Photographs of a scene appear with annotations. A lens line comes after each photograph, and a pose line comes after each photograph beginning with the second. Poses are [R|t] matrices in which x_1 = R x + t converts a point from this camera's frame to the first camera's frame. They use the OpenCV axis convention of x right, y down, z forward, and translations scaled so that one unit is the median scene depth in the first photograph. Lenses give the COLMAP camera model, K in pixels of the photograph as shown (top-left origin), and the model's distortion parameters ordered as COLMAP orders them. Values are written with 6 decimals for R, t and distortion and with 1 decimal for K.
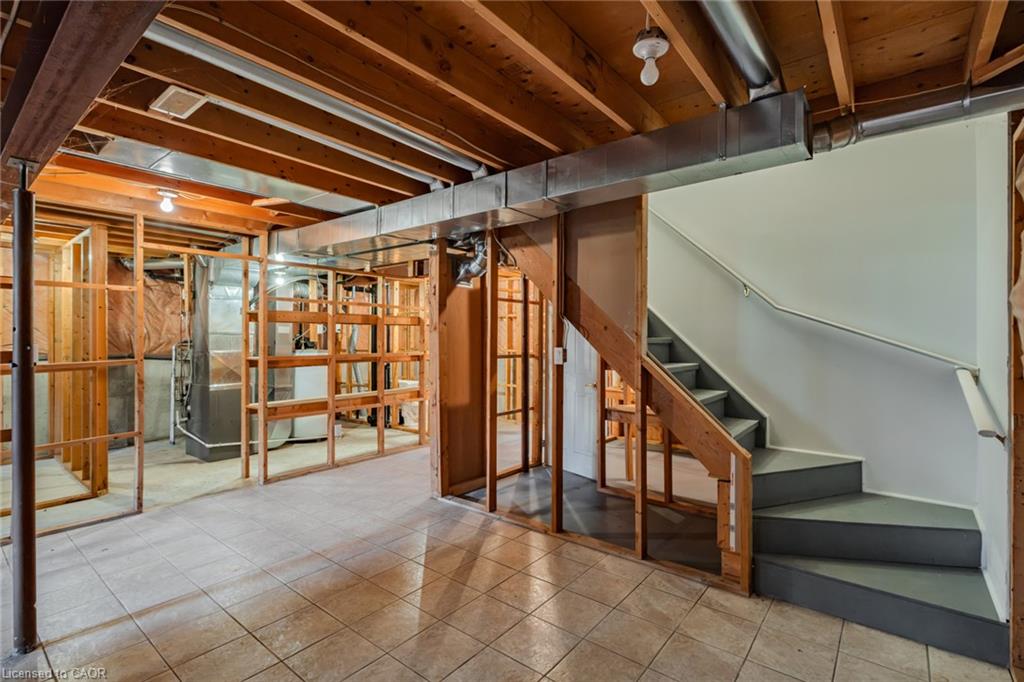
lens RADIAL K [[473.7, 0, 522.6], [0, 473.7, 337.9], [0, 0, 1]] dist [-0.004532, 0.000448]
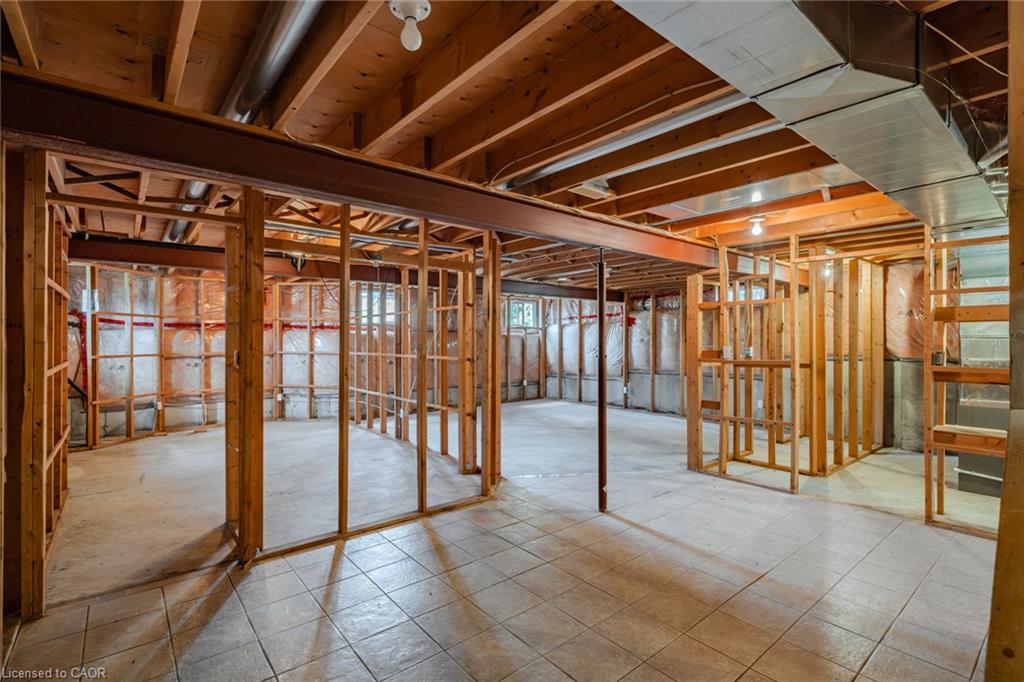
lens RADIAL K [[473.7, 0, 522.6], [0, 473.7, 337.9], [0, 0, 1]] dist [-0.004532, 0.000448]
pose [[-0.195580, -0.003660, -0.980681, 0.525199], [-0.002100, 0.999992, -0.003313, -0.005278], [0.980686, 0.001412, -0.195586, 0.669818]]
